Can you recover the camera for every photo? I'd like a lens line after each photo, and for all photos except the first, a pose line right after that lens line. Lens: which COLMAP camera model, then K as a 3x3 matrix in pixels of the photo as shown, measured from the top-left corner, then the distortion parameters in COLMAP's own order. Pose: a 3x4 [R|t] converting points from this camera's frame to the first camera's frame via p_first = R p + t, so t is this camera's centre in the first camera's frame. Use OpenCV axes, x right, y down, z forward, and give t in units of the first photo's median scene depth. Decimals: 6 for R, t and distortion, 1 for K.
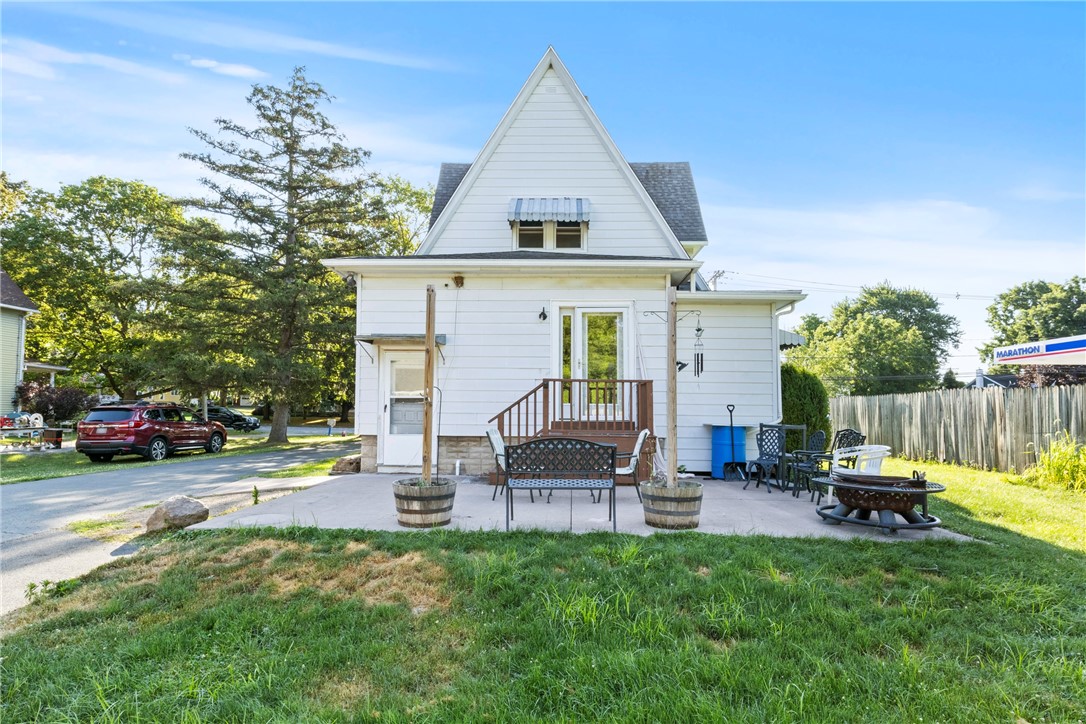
lens RADIAL K [[571.9, 0, 515.3], [0, 571.9, 383.9], [0, 0, 1]] dist [-0.001117, -0.000556]
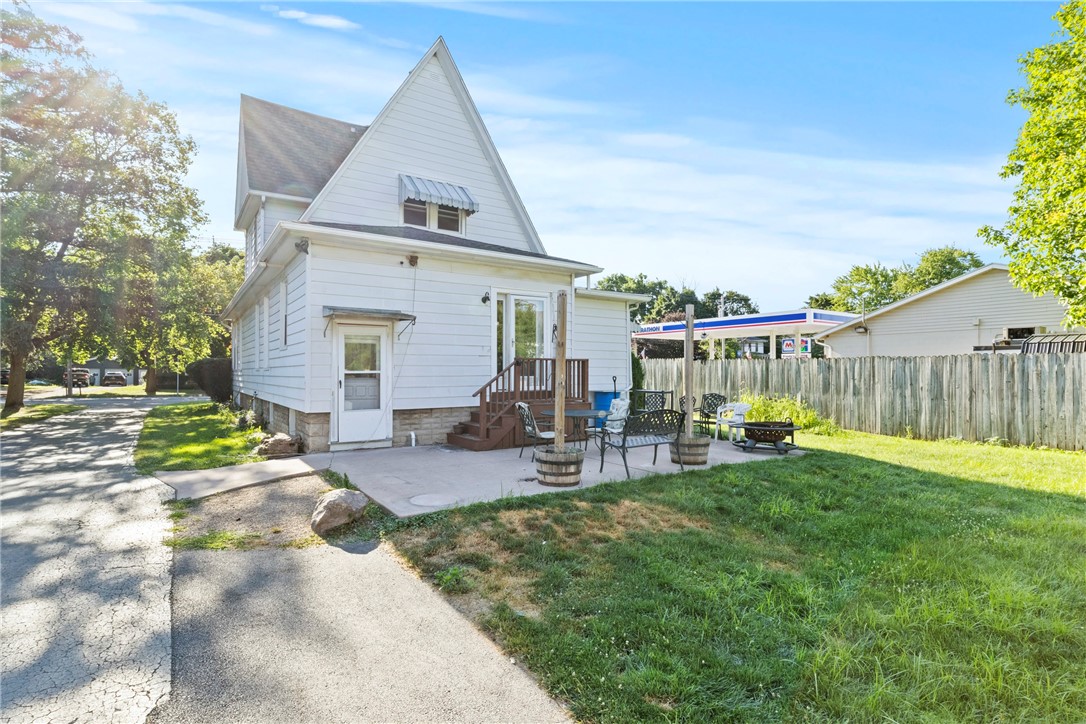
lens RADIAL K [[571.9, 0, 538.0], [0, 571.9, 364.1], [0, 0, 1]] dist [-0.001117, -0.000556]
pose [[0.798478, -0.002703, 0.602018, -0.541336], [-0.022444, 0.999161, 0.034254, -0.032025], [-0.601605, -0.040863, 0.797748, 0.027678]]
